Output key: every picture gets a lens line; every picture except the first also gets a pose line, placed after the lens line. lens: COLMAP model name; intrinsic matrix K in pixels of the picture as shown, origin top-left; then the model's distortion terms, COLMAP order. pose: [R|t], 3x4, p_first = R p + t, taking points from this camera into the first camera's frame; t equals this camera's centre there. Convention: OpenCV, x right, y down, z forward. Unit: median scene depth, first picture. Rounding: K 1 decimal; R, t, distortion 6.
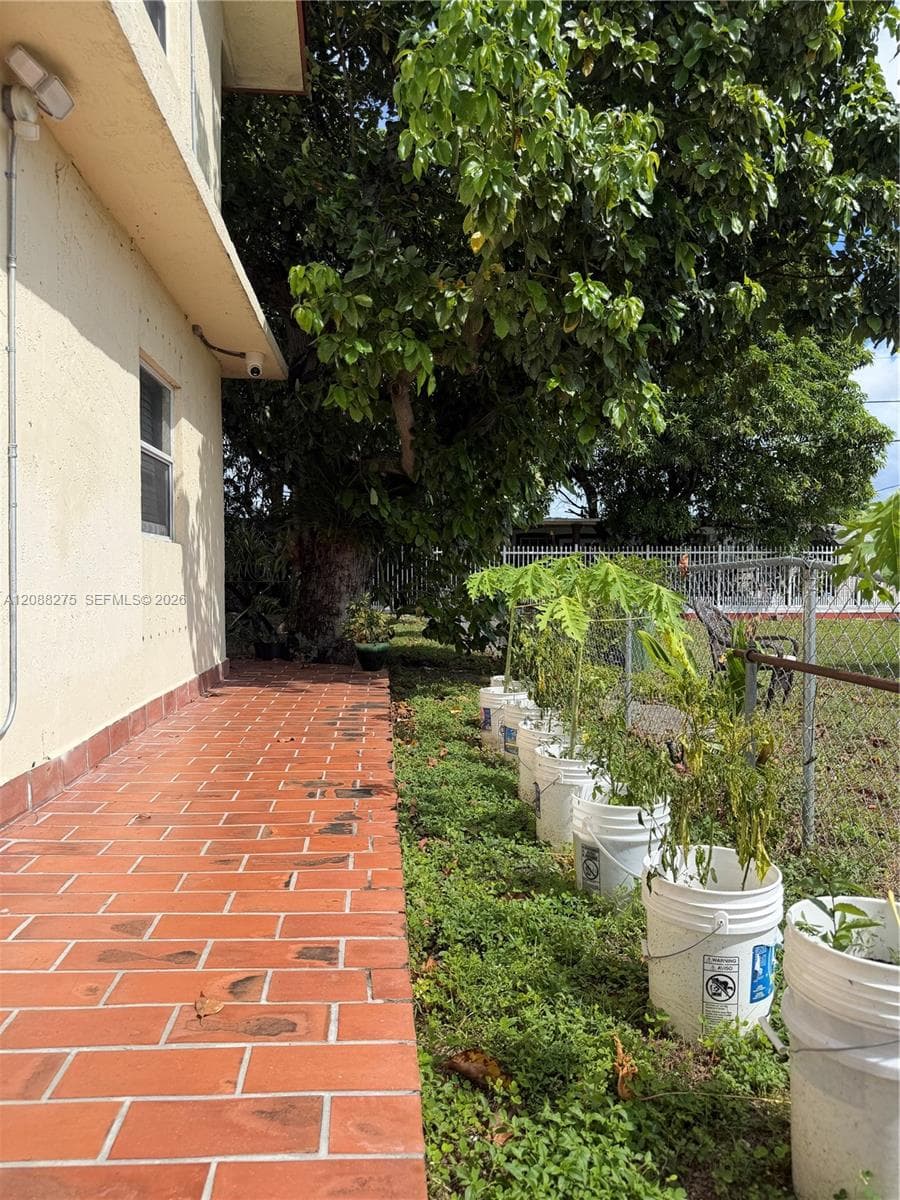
lens RADIAL K [[845.0, 0, 448.1], [0, 845.0, 597.0], [0, 0, 1]] dist [-0.004286, -0.004146]
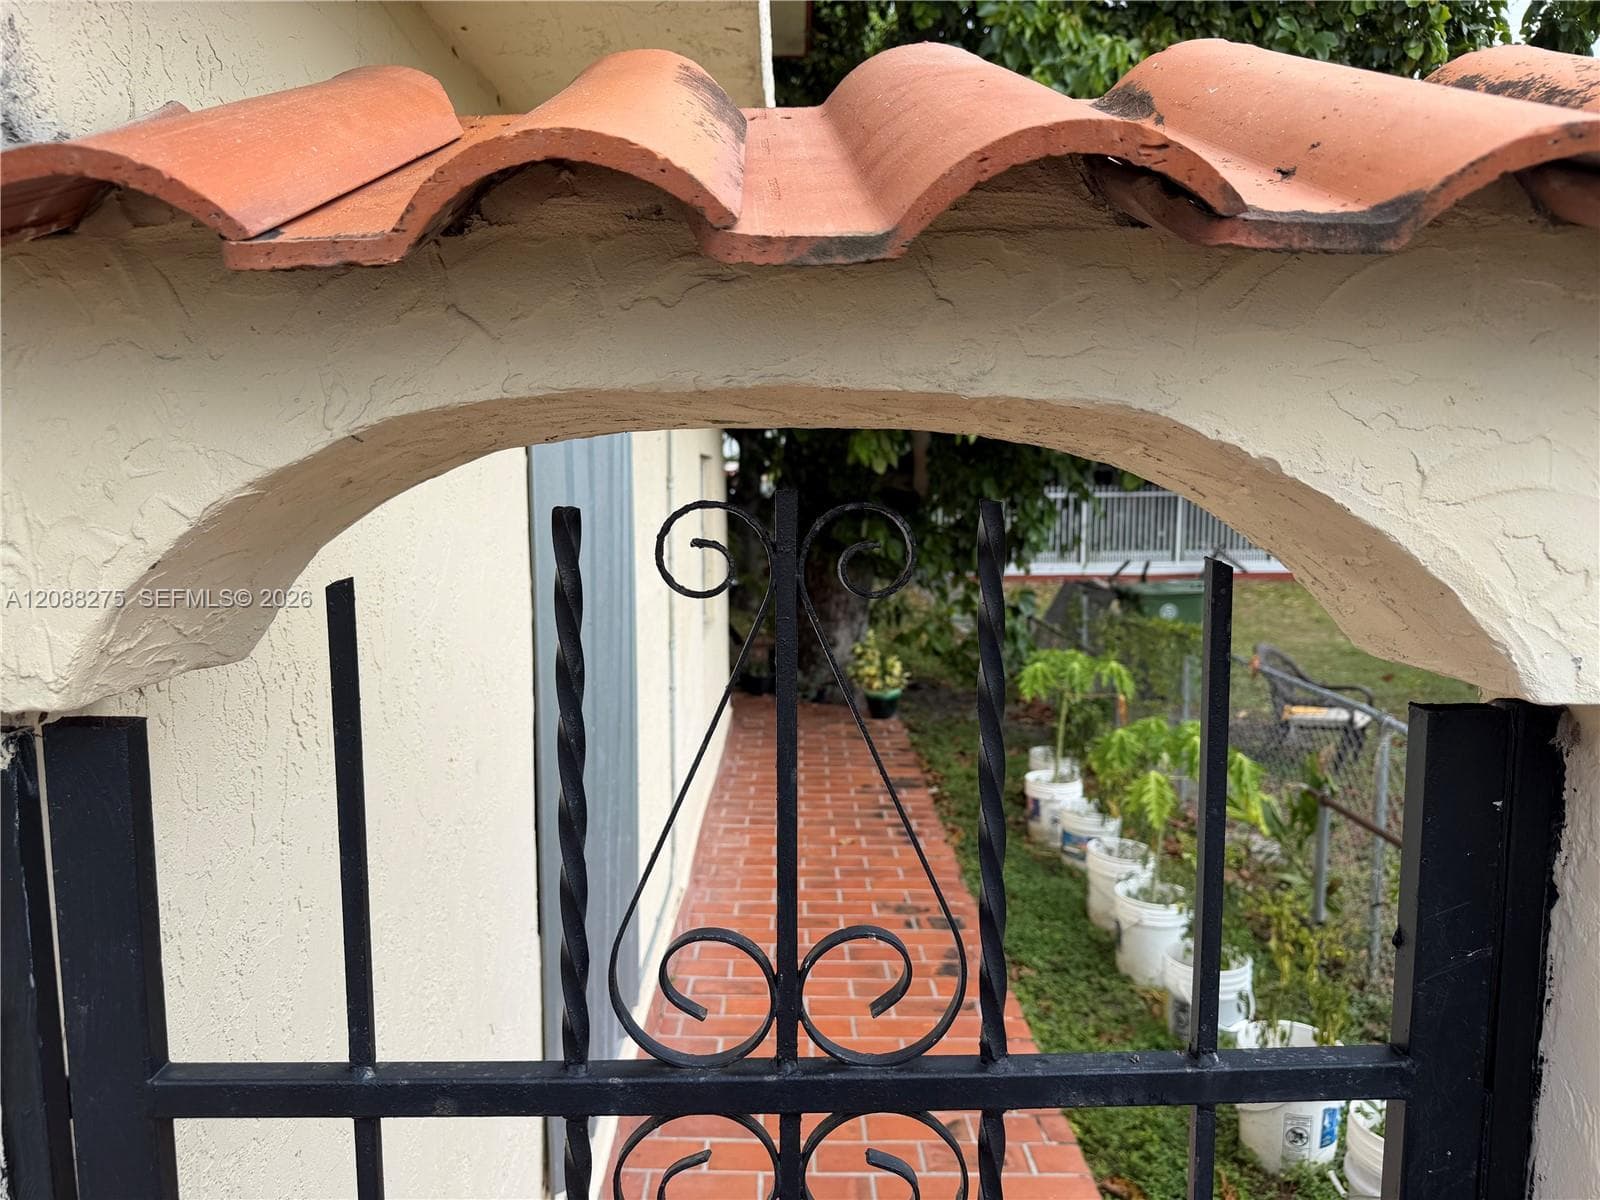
lens RADIAL K [[1126.7, 0, 798.0], [0, 1126.7, 604.4], [0, 0, 1]] dist [-0.004286, -0.004146]
pose [[0.996781, 0.000085, -0.080167, -0.214986], [0.006727, 0.996384, 0.084699, -0.354393], [0.079884, -0.084966, 0.993176, -0.507248]]
